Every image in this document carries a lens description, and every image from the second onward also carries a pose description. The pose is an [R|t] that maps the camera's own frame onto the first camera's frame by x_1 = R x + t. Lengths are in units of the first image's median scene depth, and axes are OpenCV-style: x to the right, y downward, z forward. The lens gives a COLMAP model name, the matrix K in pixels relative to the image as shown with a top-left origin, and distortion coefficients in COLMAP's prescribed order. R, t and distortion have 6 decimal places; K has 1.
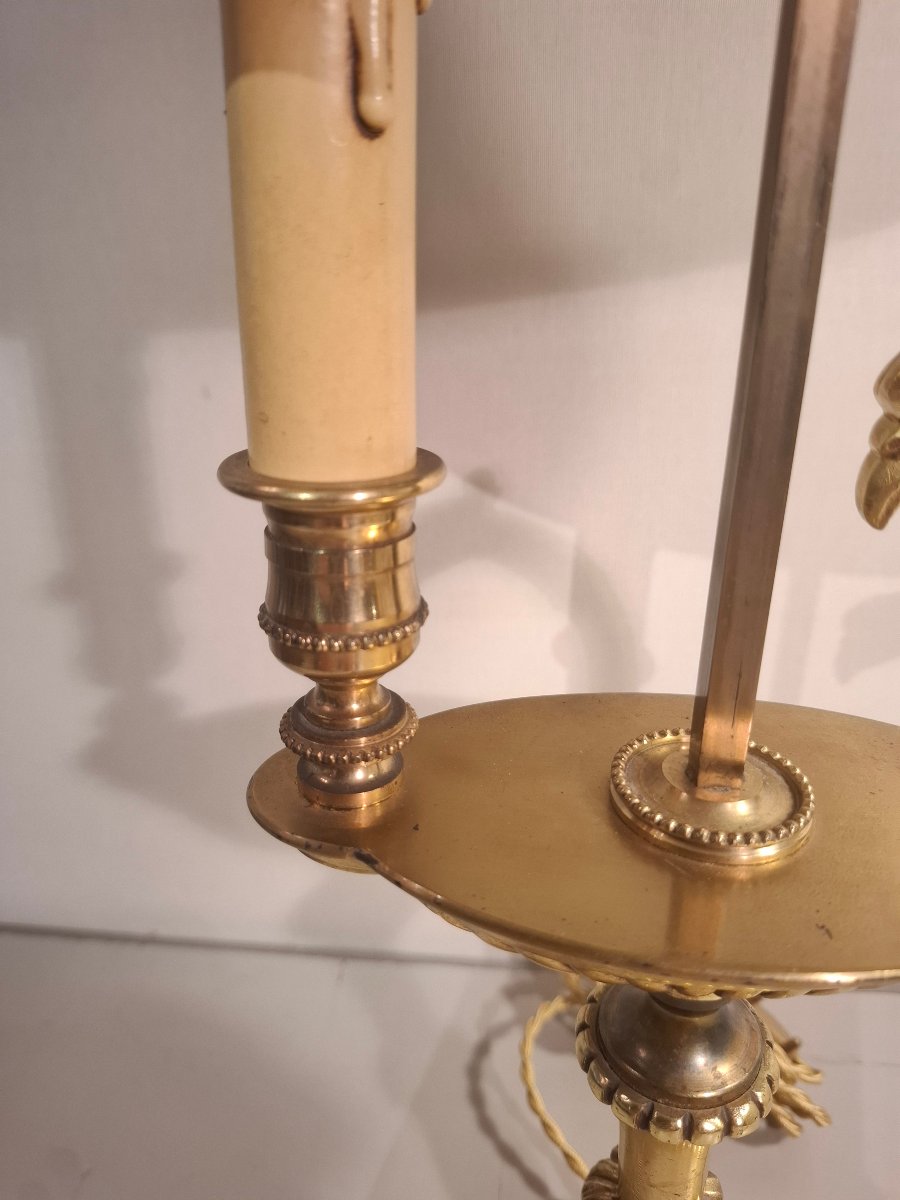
lens RADIAL K [[839.3, 0, 450.0], [0, 839.3, 600.0], [0, 0, 1]] dist [0.078180, -0.140601]
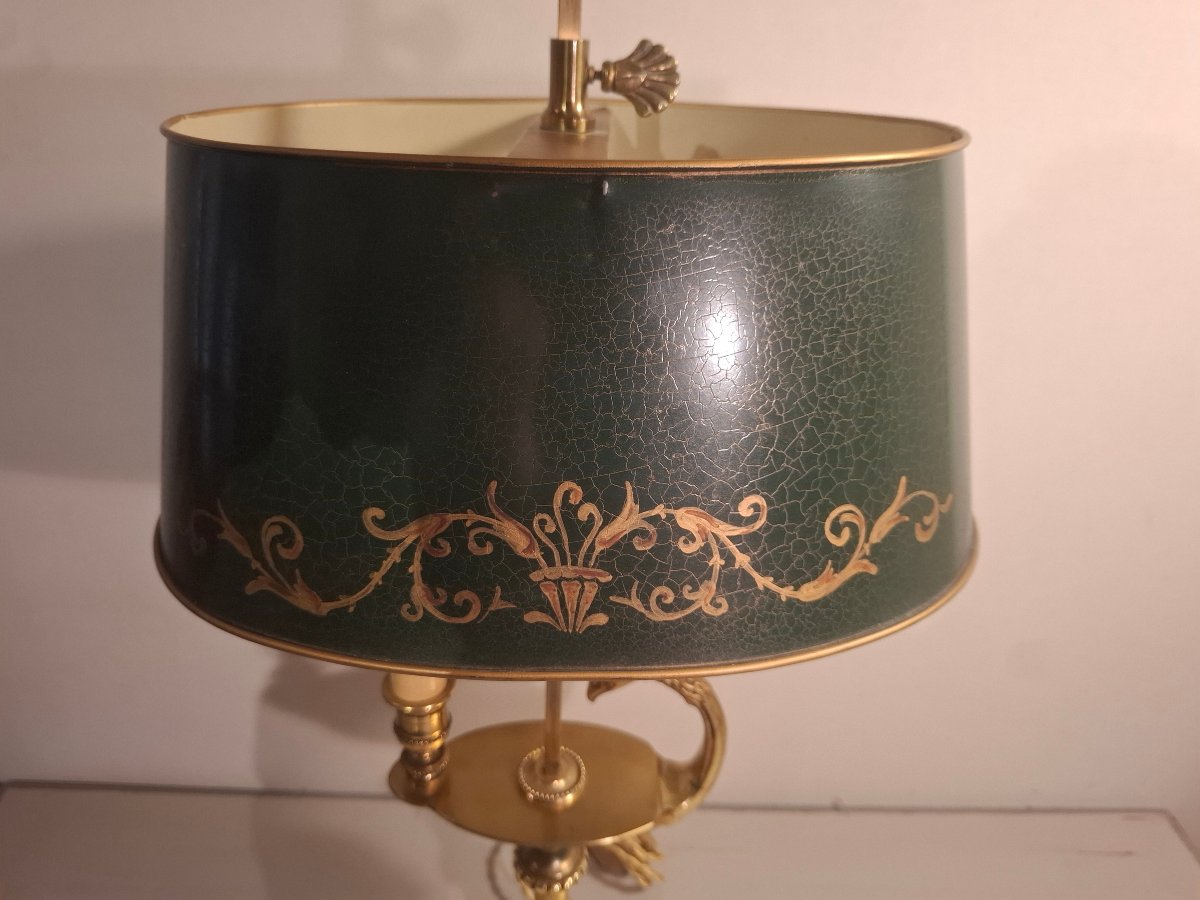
lens RADIAL K [[839.3, 0, 587.5], [0, 839.3, 412.2], [0, 0, 1]] dist [0.078180, -0.140601]
pose [[0.996404, -0.005382, 0.084558, 0.198105], [0.001528, 0.998960, 0.045578, -1.177806], [-0.084716, -0.045285, 0.995376, -1.895502]]
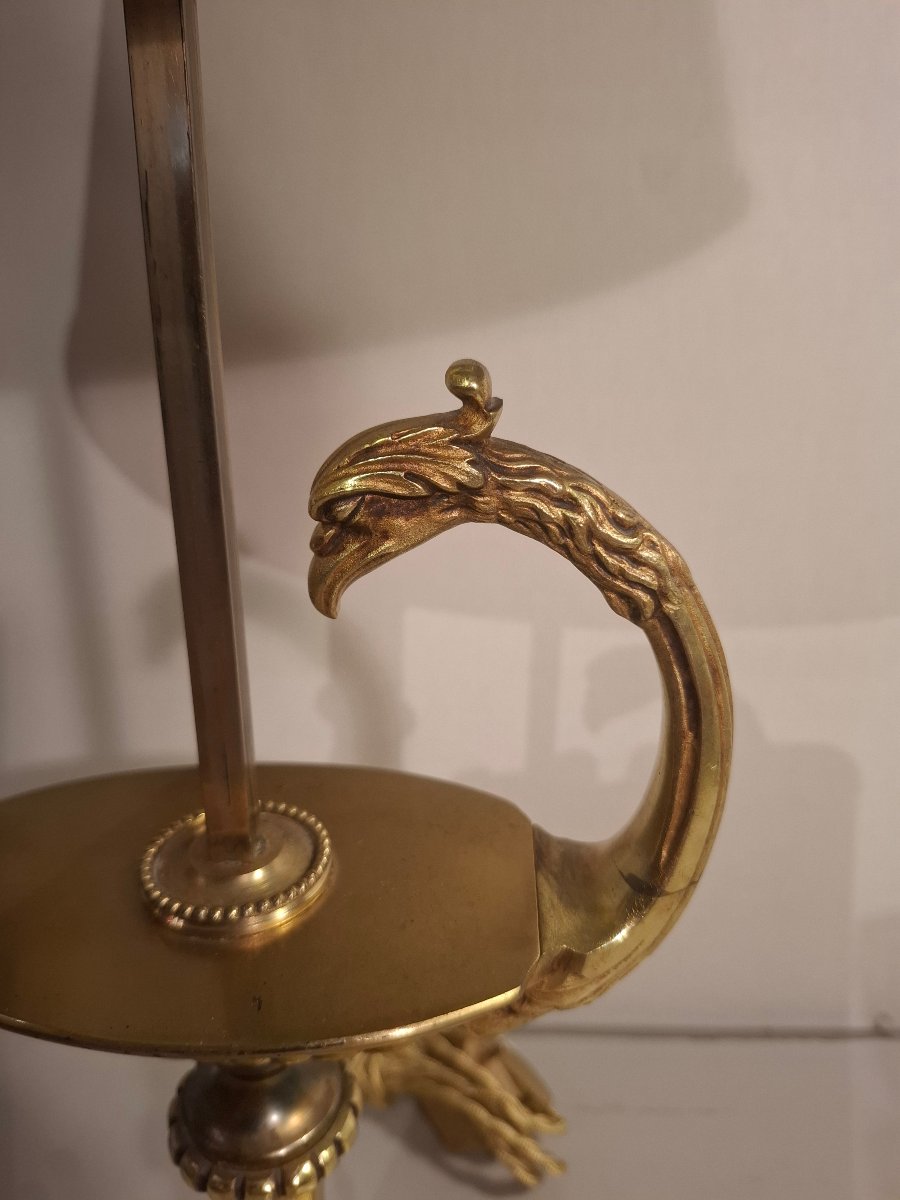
lens RADIAL K [[839.3, 0, 450.0], [0, 839.3, 600.0], [0, 0, 1]] dist [0.078180, -0.140601]
pose [[0.999196, -0.013536, 0.037737, 0.550814], [0.015088, 0.999039, -0.041146, -0.052198], [-0.037144, 0.041682, 0.998440, -0.068947]]
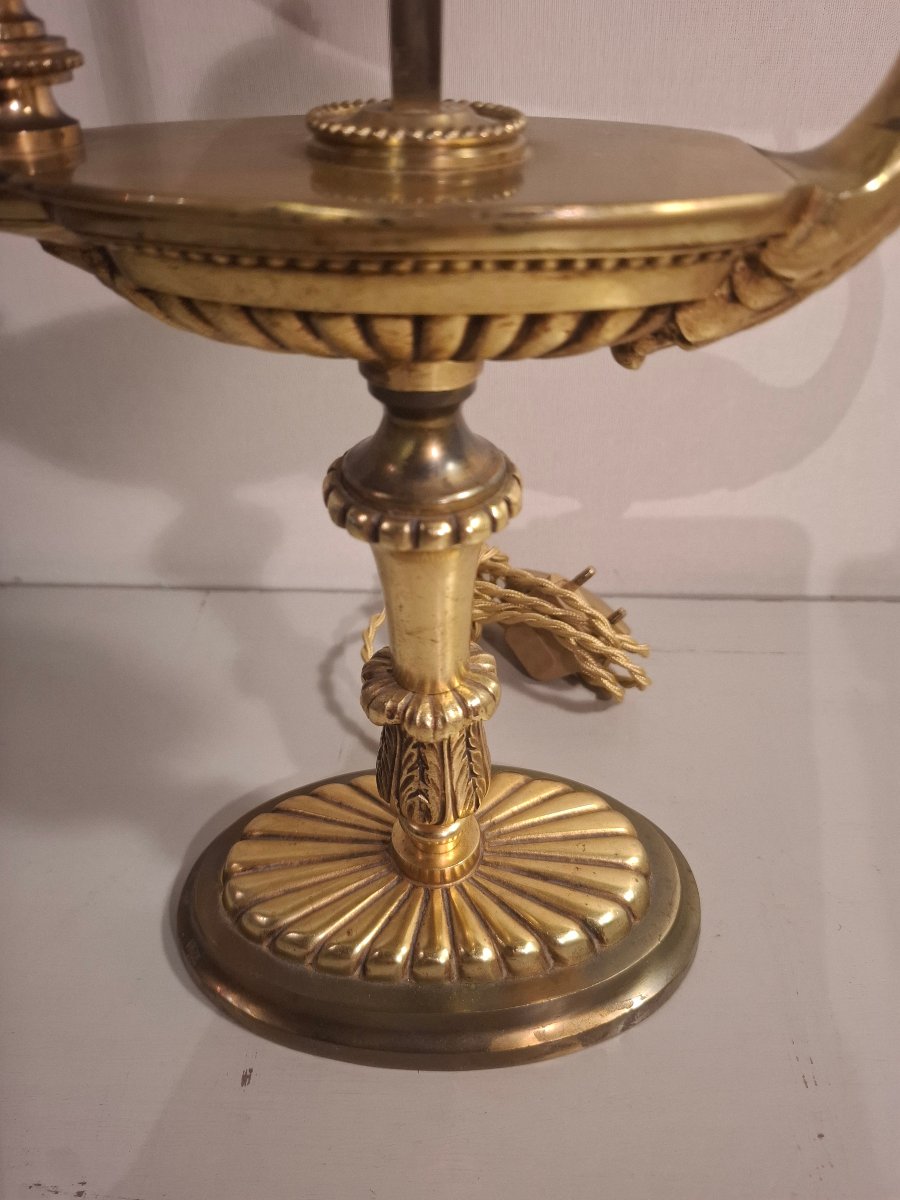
lens RADIAL K [[828.3, 0, 450.0], [0, 828.3, 600.0], [0, 0, 1]] dist [0.079580, -0.116572]
pose [[0.998441, -0.026347, 0.049199, 0.295292], [0.013589, 0.969785, 0.243581, 0.504482], [-0.054131, -0.242533, 0.968632, 0.040789]]
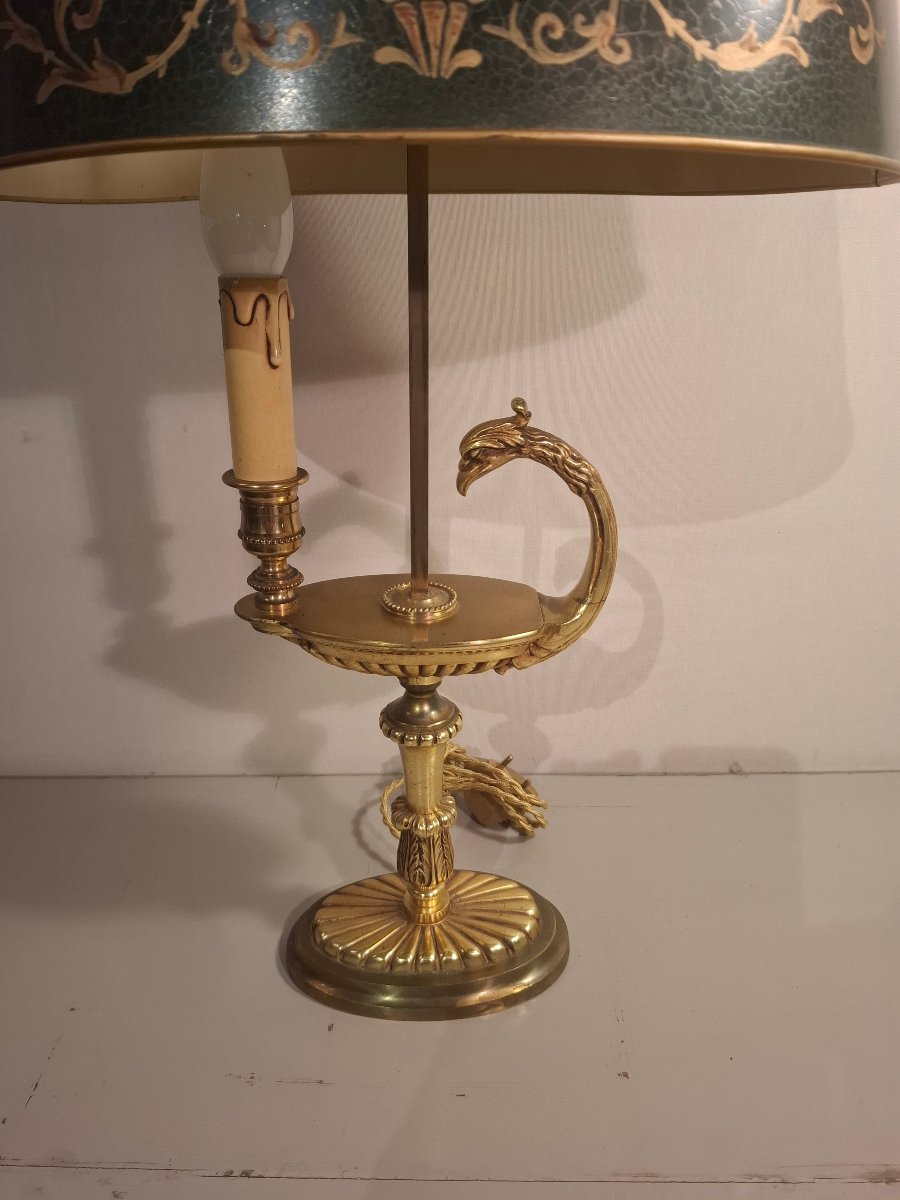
lens RADIAL K [[828.3, 0, 450.0], [0, 828.3, 600.0], [0, 0, 1]] dist [0.079580, -0.116572]
pose [[0.995976, -0.028452, 0.084979, 0.192256], [0.027684, 0.999565, 0.010209, 0.208626], [-0.085233, -0.007816, 0.996330, -1.556029]]
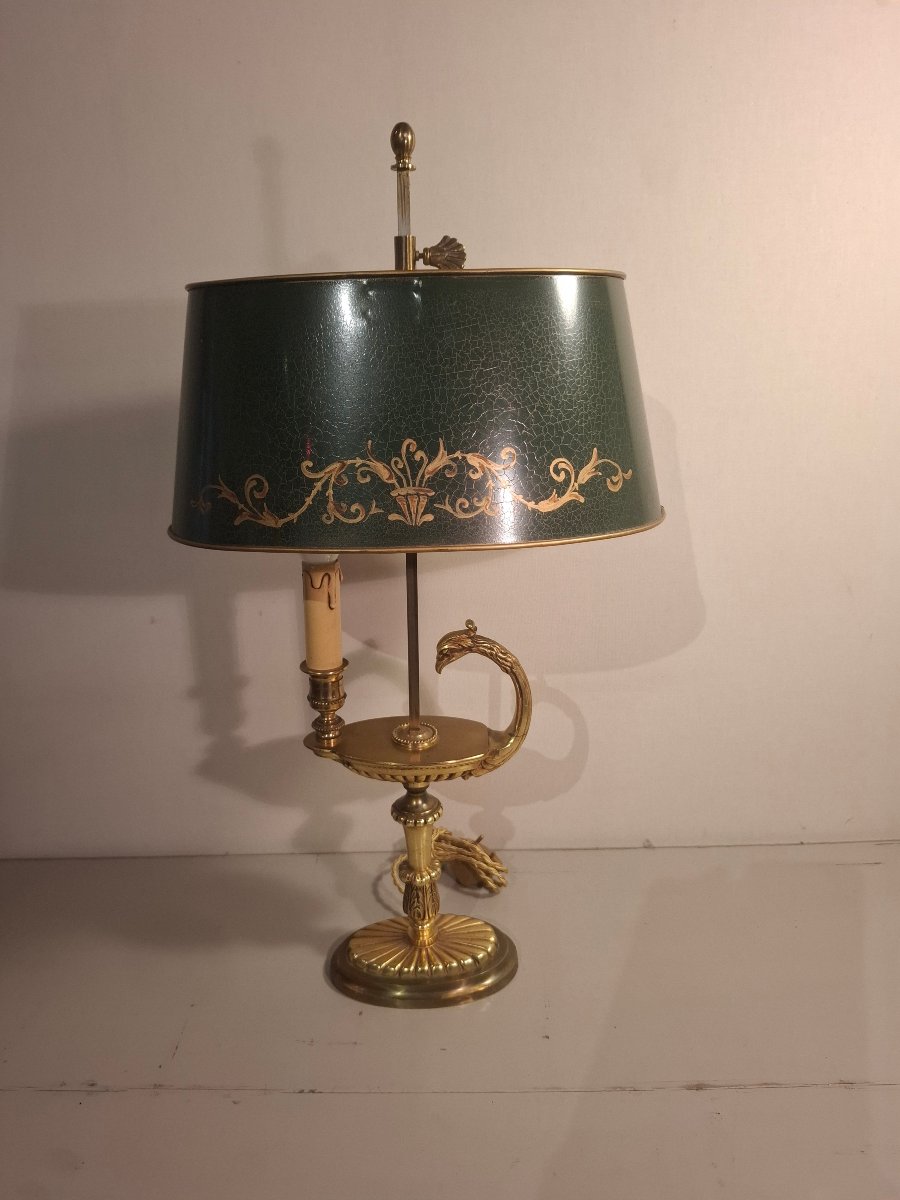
lens RADIAL K [[839.3, 0, 450.0], [0, 839.3, 600.0], [0, 0, 1]] dist [0.078180, -0.140601]
pose [[0.996452, -0.034541, 0.076747, 0.189595], [0.041866, 0.994502, -0.095989, -0.037642], [-0.073010, 0.098862, 0.992419, -3.362224]]
